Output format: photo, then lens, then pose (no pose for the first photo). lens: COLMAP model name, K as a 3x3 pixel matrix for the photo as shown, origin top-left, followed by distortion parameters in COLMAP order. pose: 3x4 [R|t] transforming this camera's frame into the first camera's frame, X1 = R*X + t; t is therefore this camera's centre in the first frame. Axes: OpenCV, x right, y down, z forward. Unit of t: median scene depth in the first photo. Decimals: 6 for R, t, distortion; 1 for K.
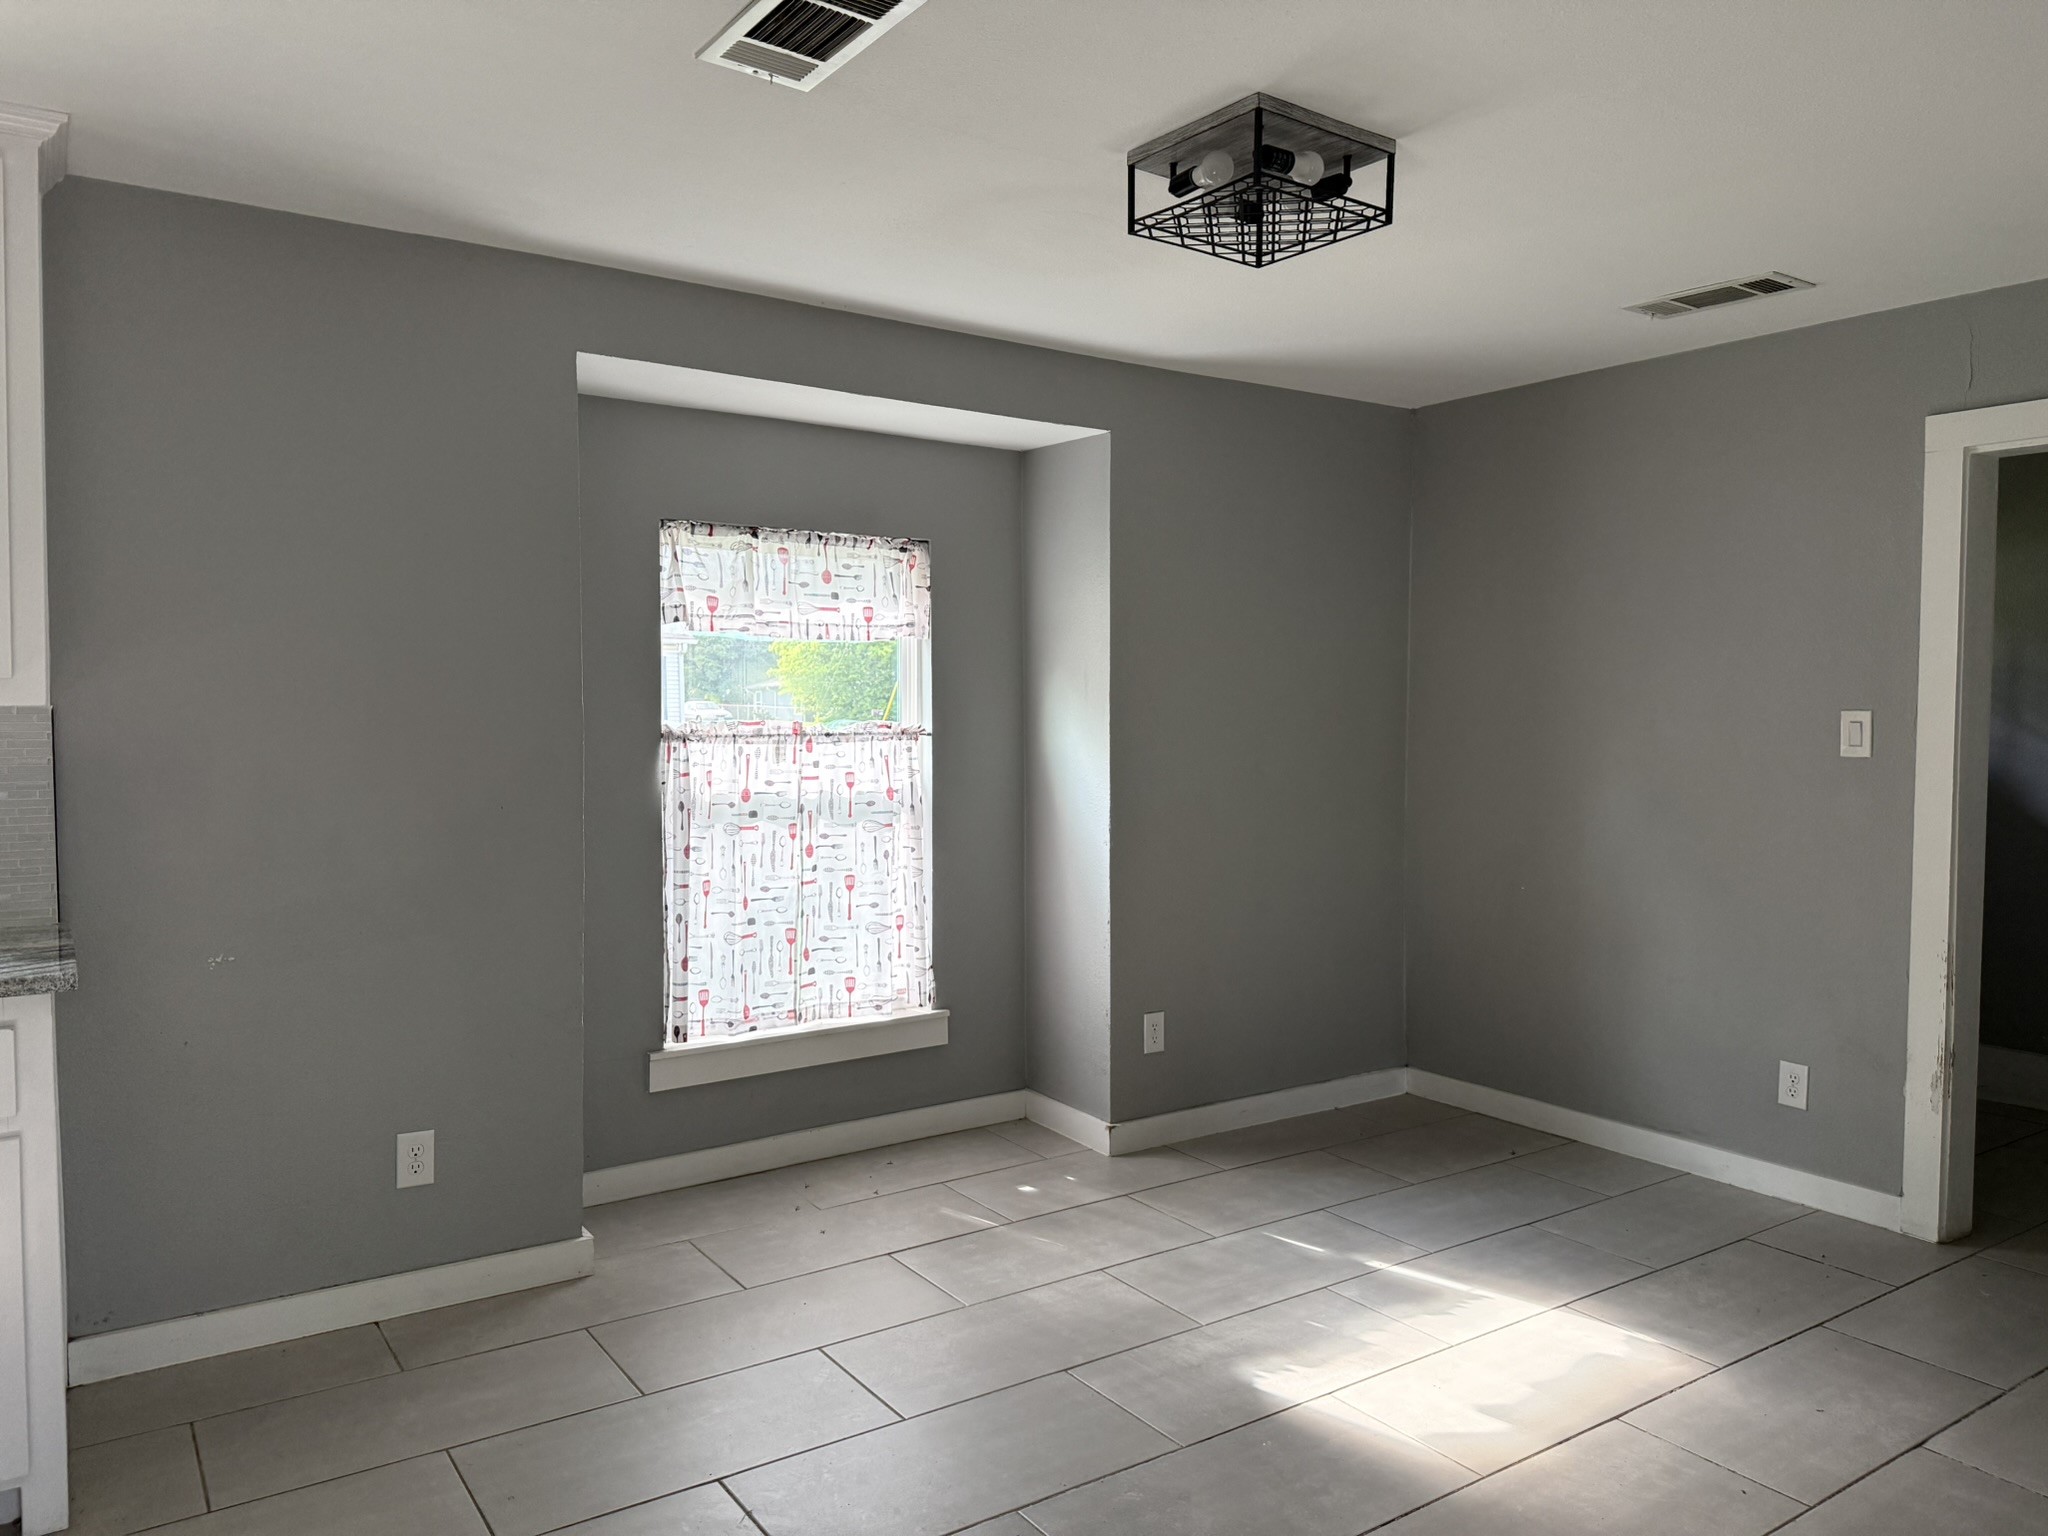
lens RADIAL K [[1444.6, 0, 1056.3], [0, 1444.6, 766.2], [0, 0, 1]] dist [0.179761, -0.389072]
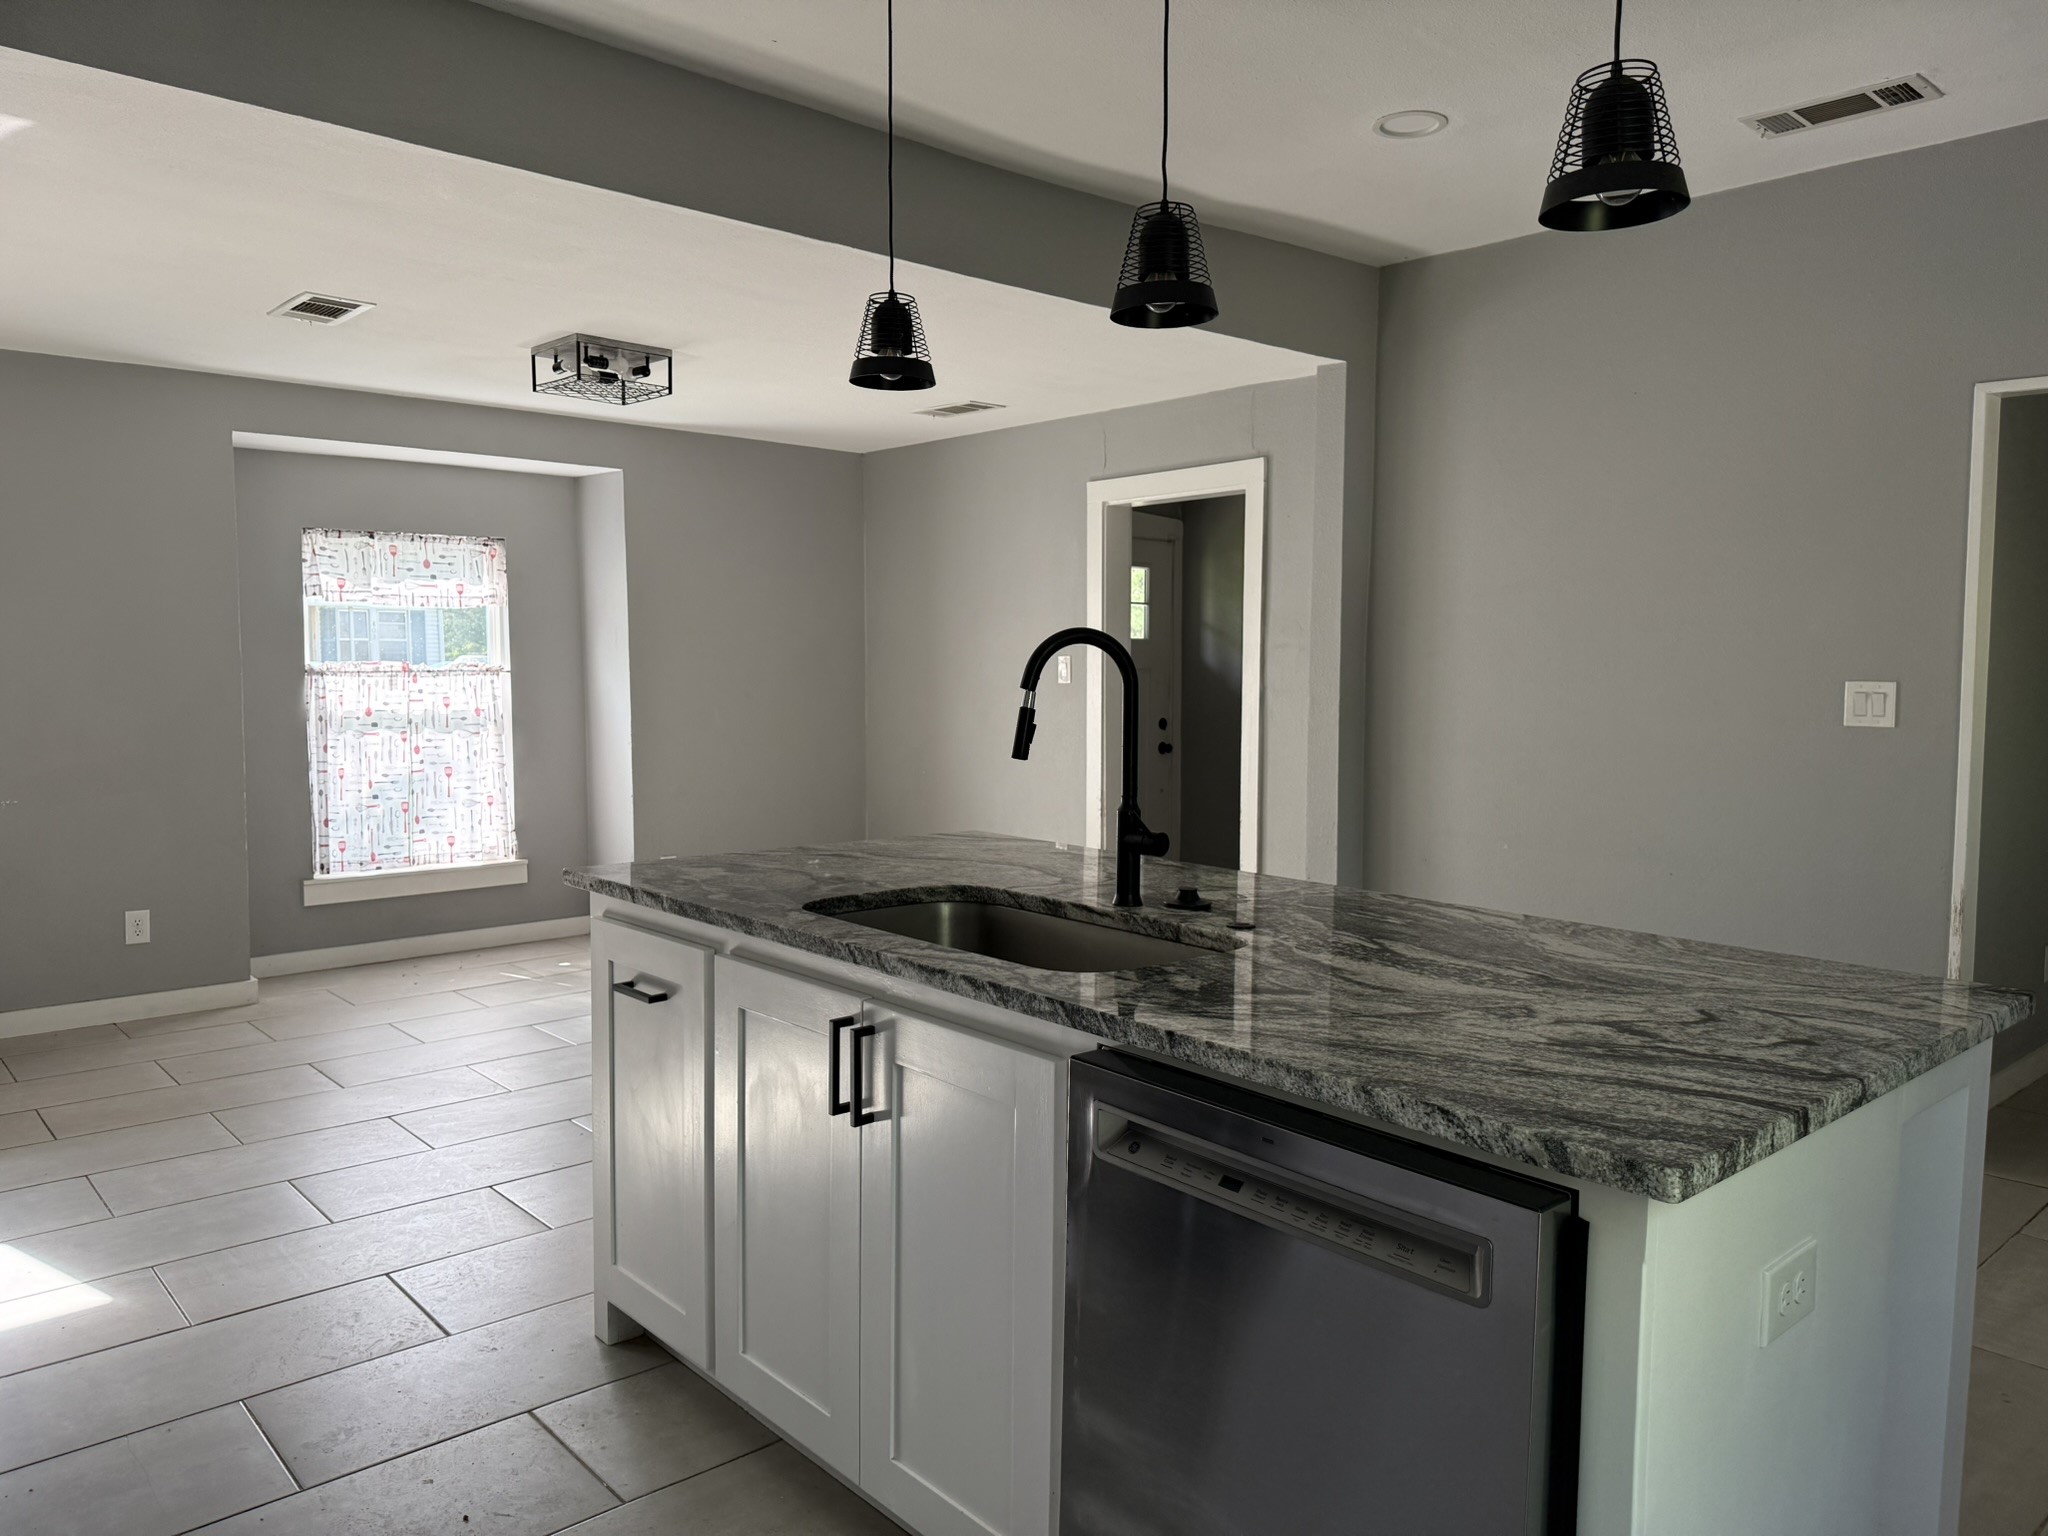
lens RADIAL K [[1444.6, 0, 1056.3], [0, 1444.6, 766.2], [0, 0, 1]] dist [0.179761, -0.389072]
pose [[0.992475, -0.008594, 0.122147, 0.296472], [0.004451, 0.999407, 0.034156, 0.026851], [-0.122368, -0.033356, 0.991924, -0.576495]]
